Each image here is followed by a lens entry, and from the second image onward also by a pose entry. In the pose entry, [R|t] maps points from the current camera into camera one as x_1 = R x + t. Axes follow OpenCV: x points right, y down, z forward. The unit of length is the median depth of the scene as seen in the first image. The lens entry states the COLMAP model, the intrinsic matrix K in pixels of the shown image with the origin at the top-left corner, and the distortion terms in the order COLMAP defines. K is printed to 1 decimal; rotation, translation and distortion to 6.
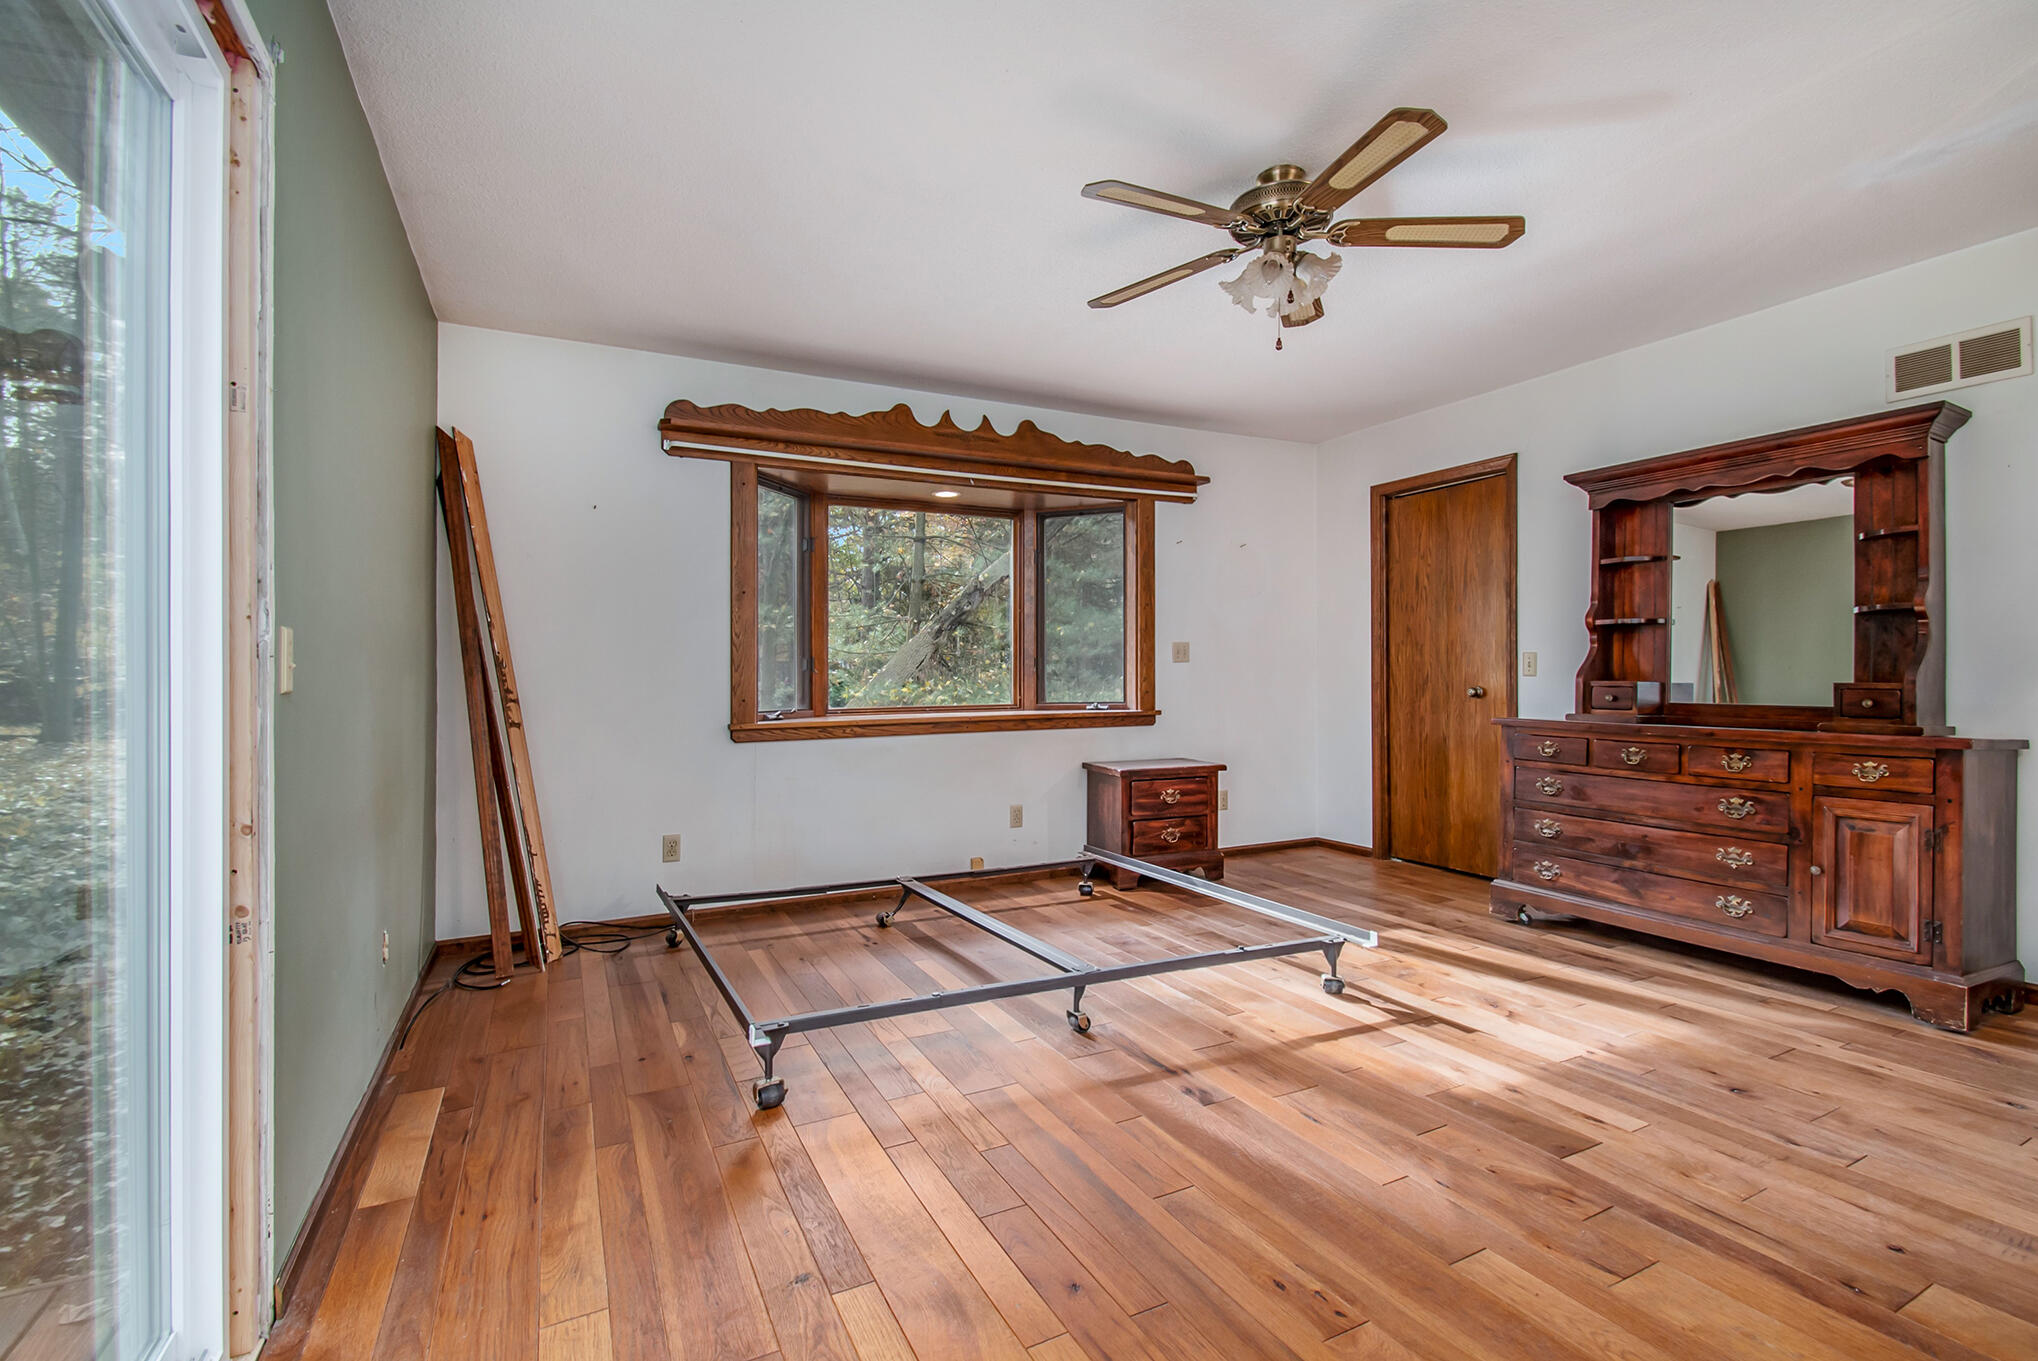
lens RADIAL K [[923.8, 0, 1014.1], [0, 923.8, 689.1], [0, 0, 1]] dist [-0.001914, -0.005417]
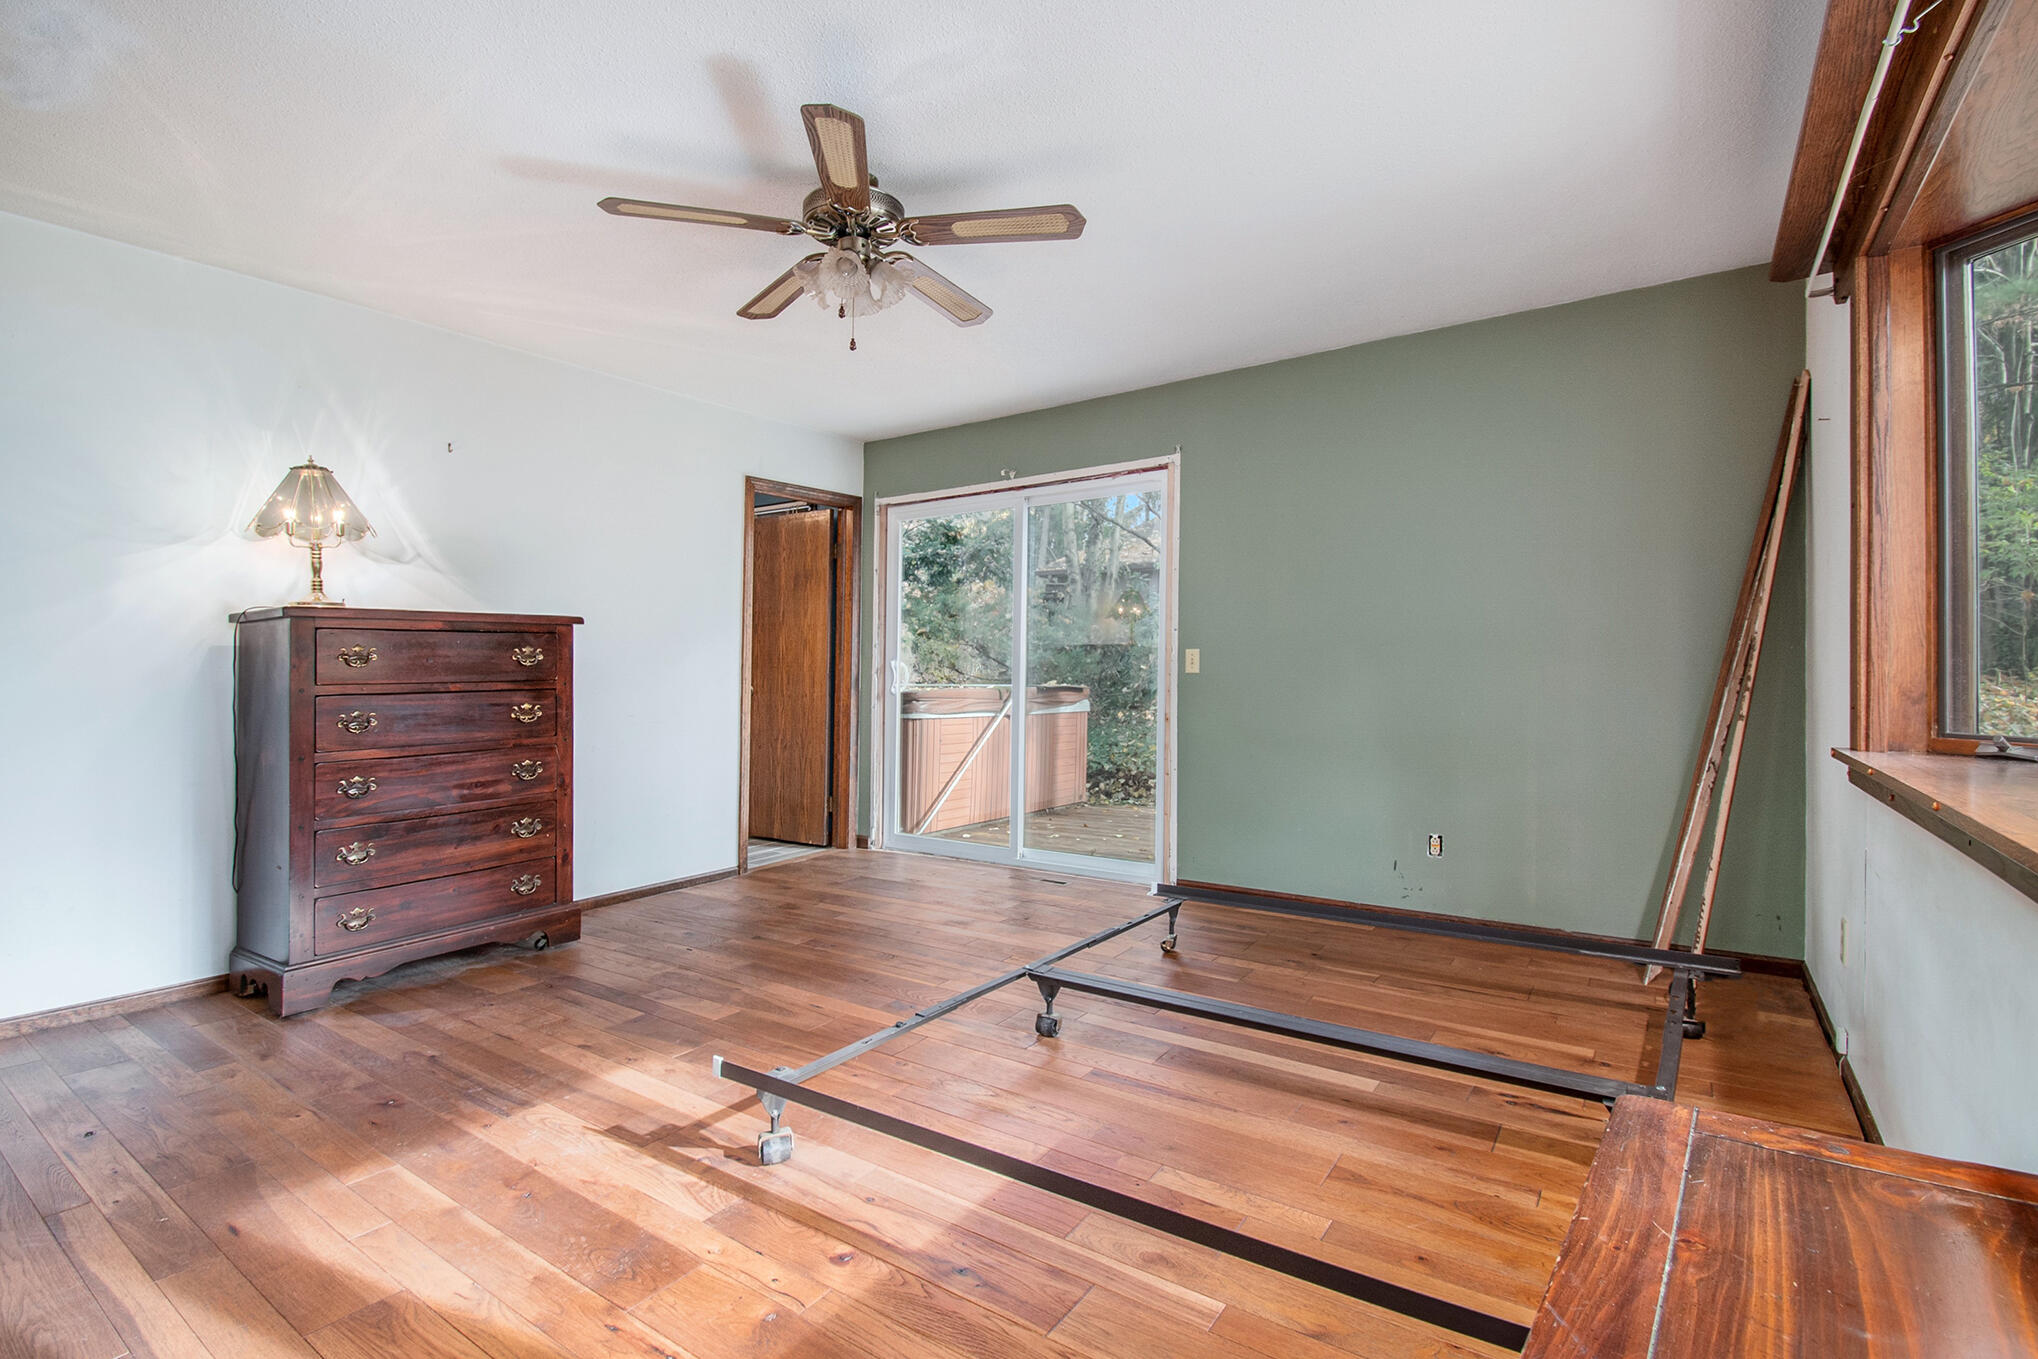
lens RADIAL K [[923.8, 0, 1020.2], [0, 923.8, 665.7], [0, 0, 1]] dist [-0.001914, -0.005417]
pose [[-0.881015, 0.000792, -0.473087, 0.553832], [0.001545, 0.999998, -0.001204, -0.011959], [0.473086, -0.001792, -0.881015, 1.825041]]
